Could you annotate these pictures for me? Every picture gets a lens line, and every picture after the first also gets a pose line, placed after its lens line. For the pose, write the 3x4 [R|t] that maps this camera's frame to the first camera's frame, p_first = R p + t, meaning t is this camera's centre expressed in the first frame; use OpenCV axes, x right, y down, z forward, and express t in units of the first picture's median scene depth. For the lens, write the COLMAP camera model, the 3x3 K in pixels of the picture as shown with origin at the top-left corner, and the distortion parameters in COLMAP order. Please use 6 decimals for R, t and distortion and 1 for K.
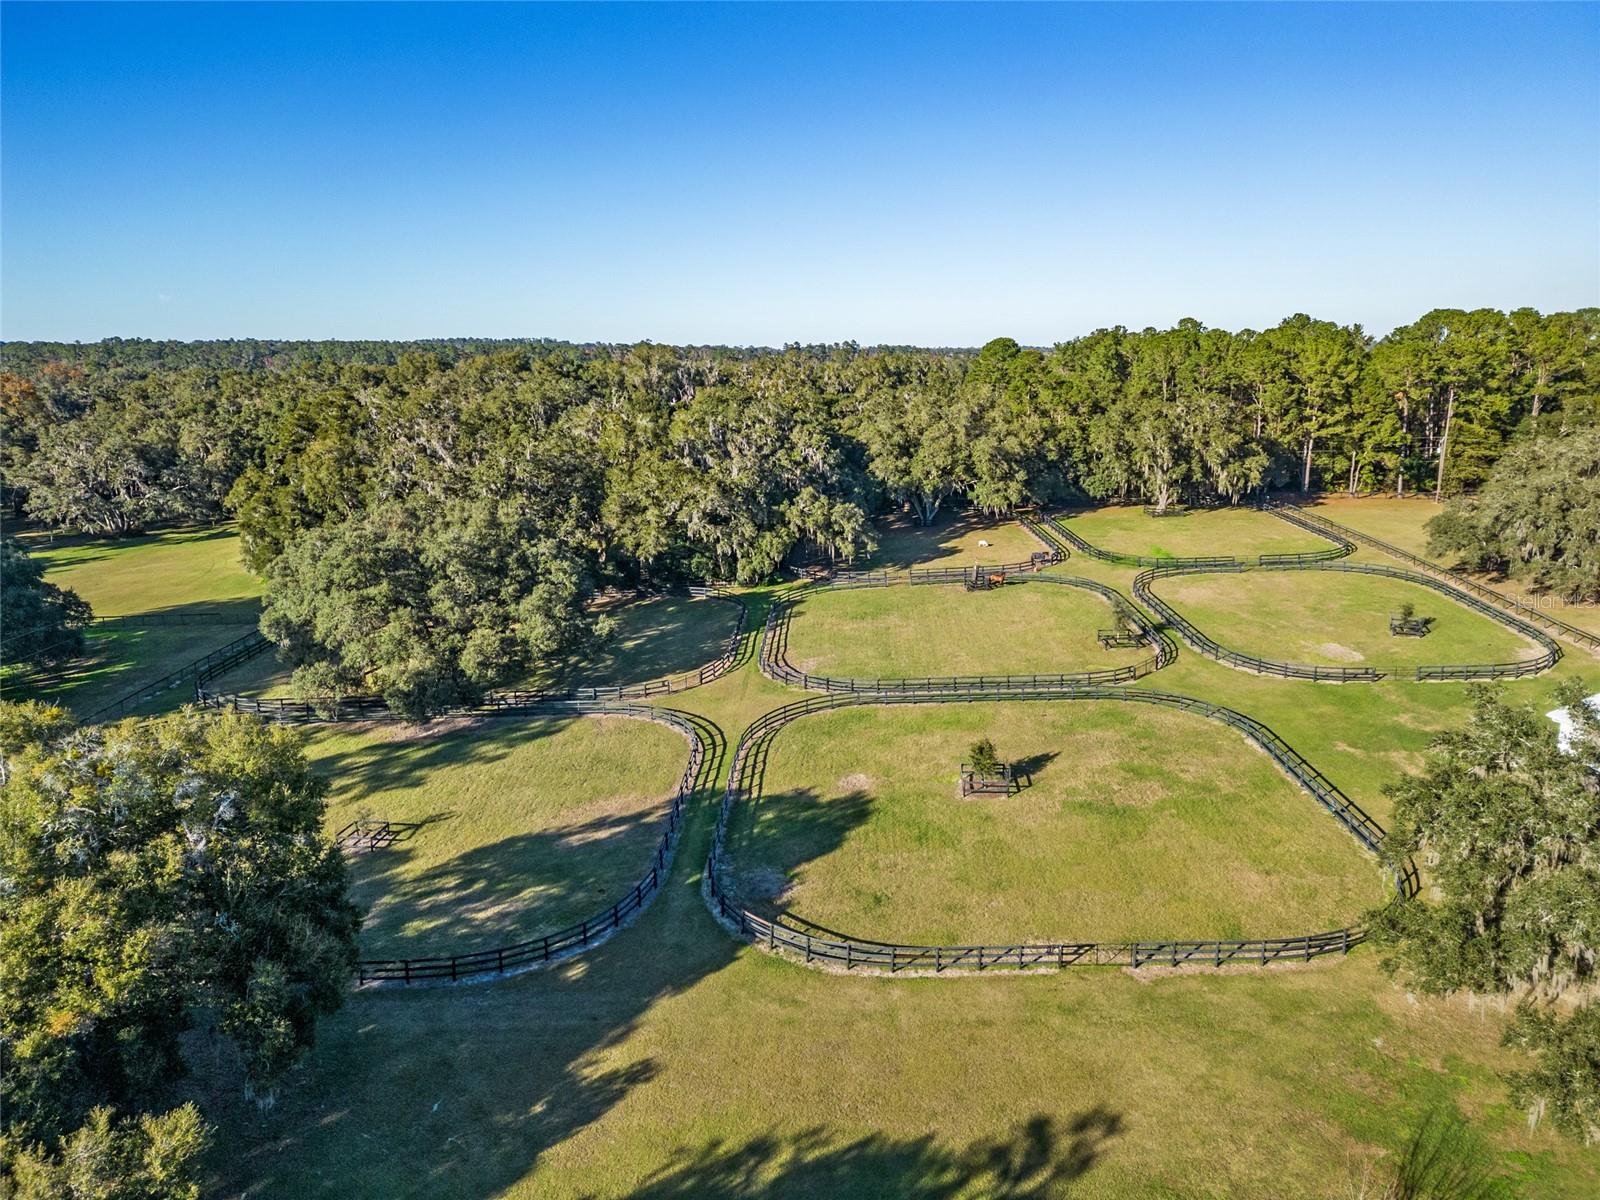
lens RADIAL K [[1100.3, 0, 800.0], [0, 1100.3, 600.0], [0, 0, 1]] dist [0.118992, -0.129797]
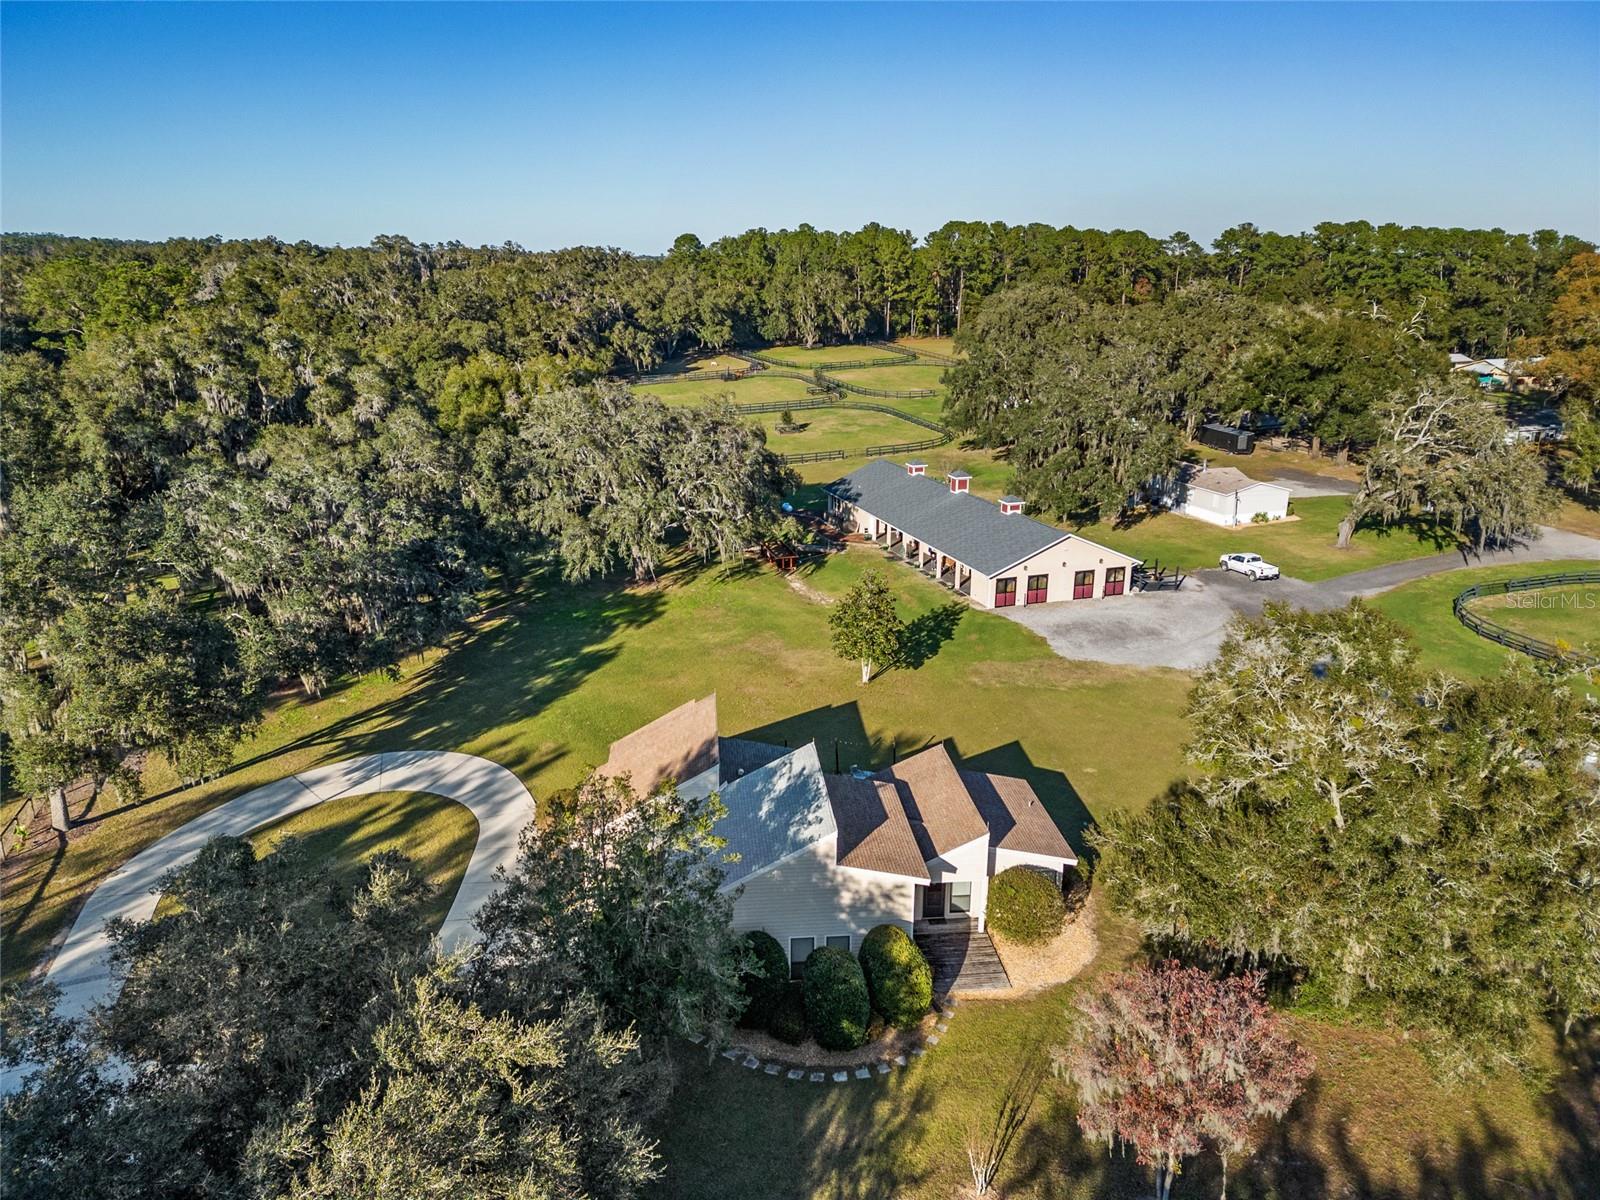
lens RADIAL K [[1100.3, 0, 800.0], [0, 1100.3, 600.0], [0, 0, 1]] dist [0.118992, -0.129797]
pose [[0.932255, -0.099555, 0.347835, -0.274945], [0.073318, 0.993434, 0.087831, 0.139309], [-0.354295, -0.056378, 0.933433, -0.493540]]
